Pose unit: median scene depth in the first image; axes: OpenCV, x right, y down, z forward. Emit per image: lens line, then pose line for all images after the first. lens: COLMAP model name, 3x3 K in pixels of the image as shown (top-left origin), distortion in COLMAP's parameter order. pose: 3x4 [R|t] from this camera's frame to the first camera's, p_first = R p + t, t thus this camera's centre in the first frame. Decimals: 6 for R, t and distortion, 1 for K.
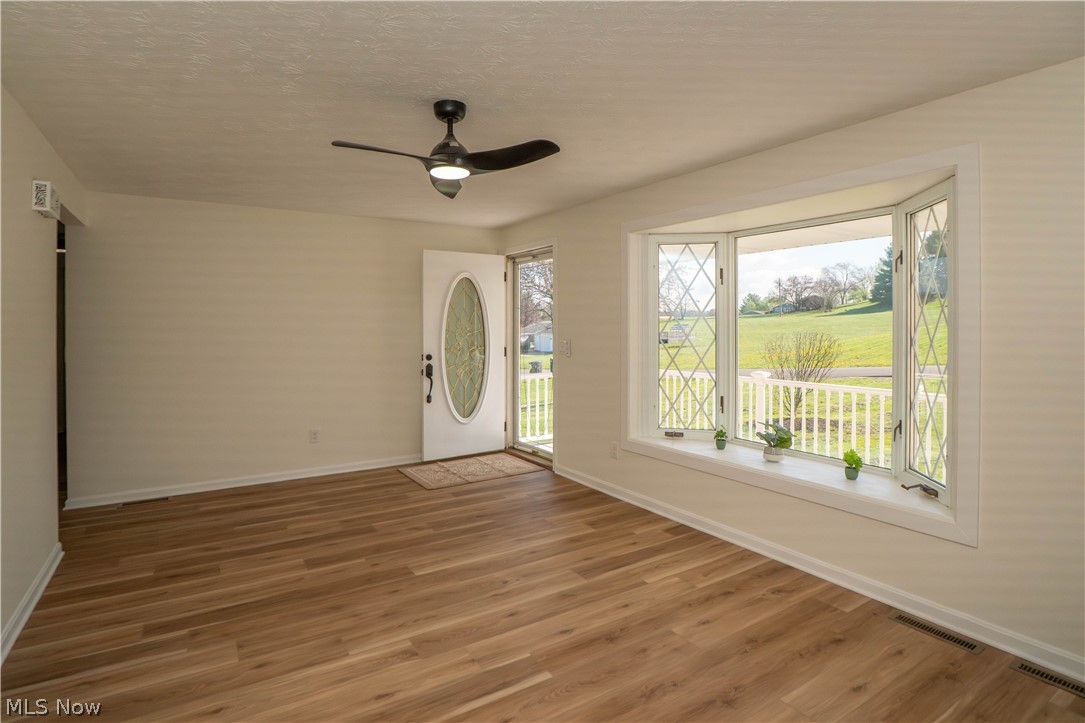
lens RADIAL K [[545.4, 0, 510.2], [0, 545.4, 332.8], [0, 0, 1]] dist [-0.037178, 0.000242]
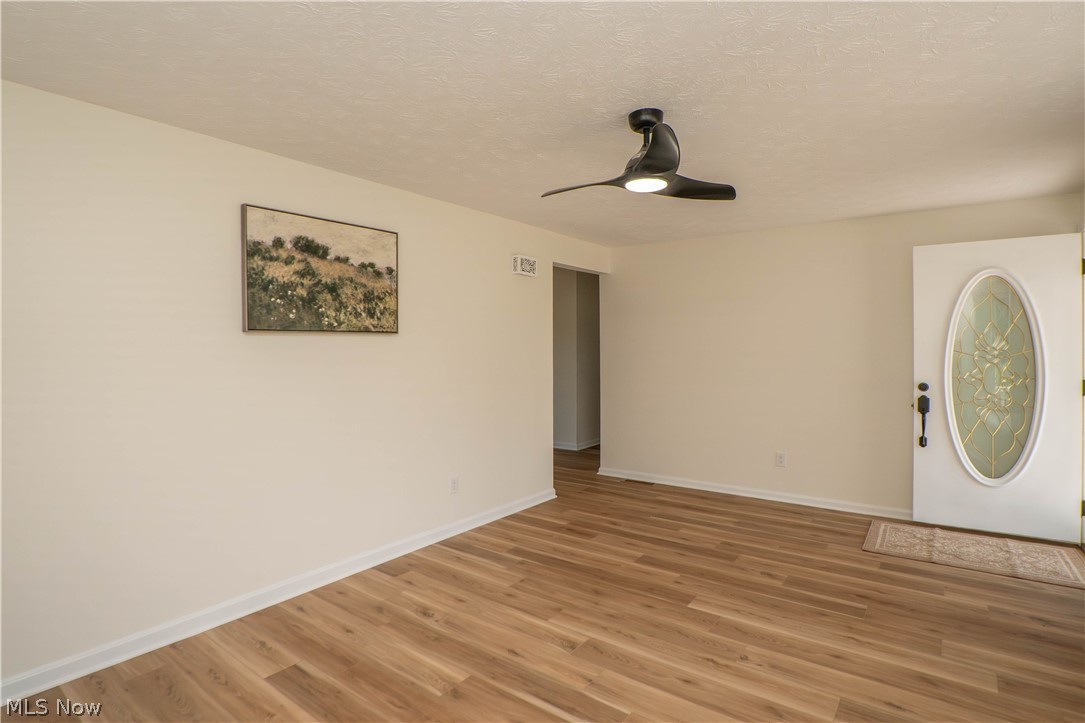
lens RADIAL K [[539.2, 0, 540.1], [0, 539.2, 362.6], [0, 0, 1]] dist [-0.061033, 0.018711]
pose [[0.374247, 0.024515, -0.927005, 0.578269], [-0.010333, 0.999699, 0.022265, -0.000143], [0.927271, 0.001246, 0.374388, 0.401270]]
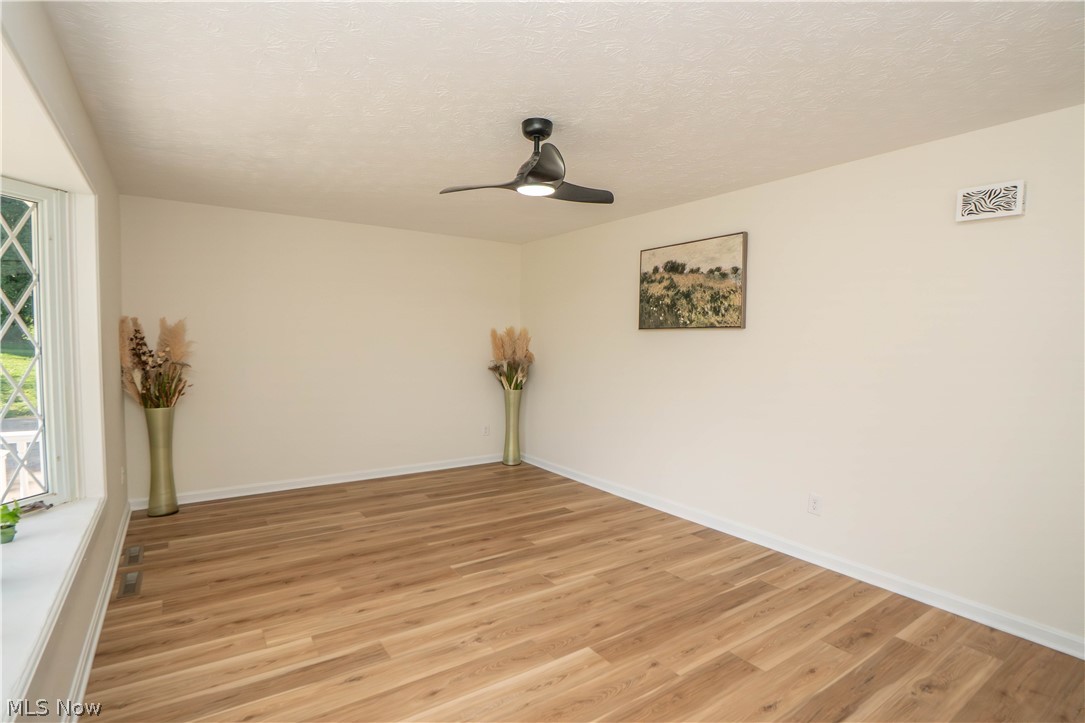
lens RADIAL K [[529.1, 0, 507.3], [0, 529.1, 384.6], [0, 0, 1]] dist [-0.035811, 0.000151]
pose [[-0.999602, -0.009255, -0.026642, -0.027650], [-0.011905, 0.994806, 0.101093, -0.019231], [0.025568, 0.101370, -0.994520, 1.709562]]
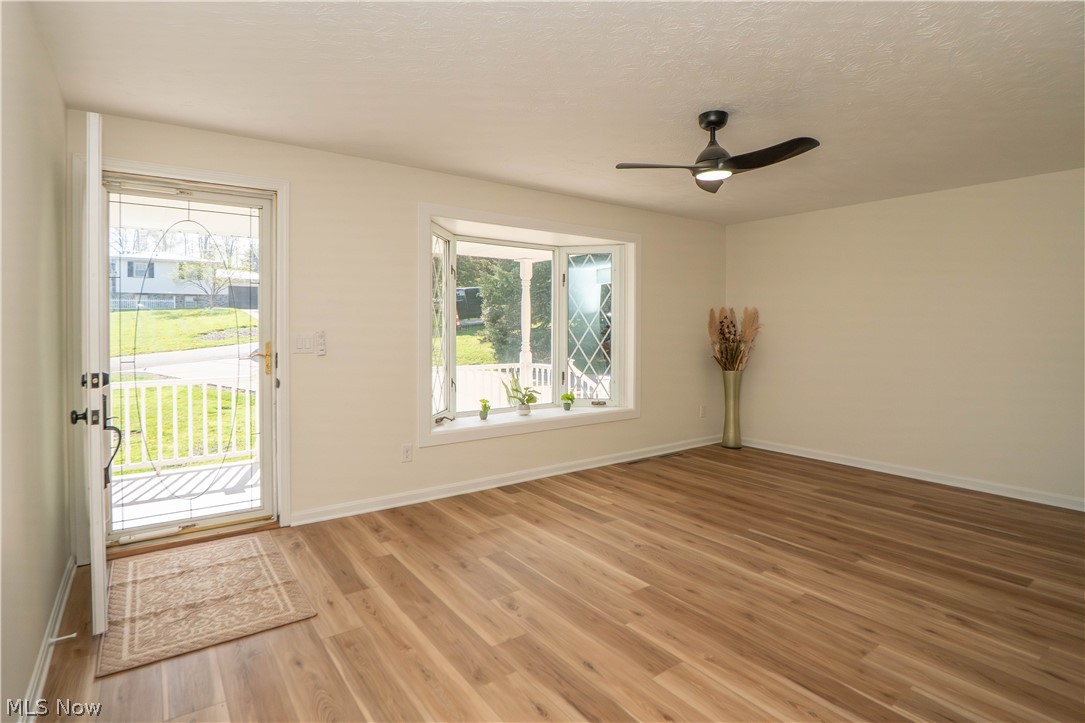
lens RADIAL K [[539.2, 0, 540.1], [0, 539.2, 362.6], [0, 0, 1]] dist [-0.061033, 0.018711]
pose [[-0.081067, -0.067232, 0.994439, -1.003836], [0.012643, 0.997573, 0.068475, 0.013528], [-0.996628, 0.018124, -0.080020, 1.228856]]
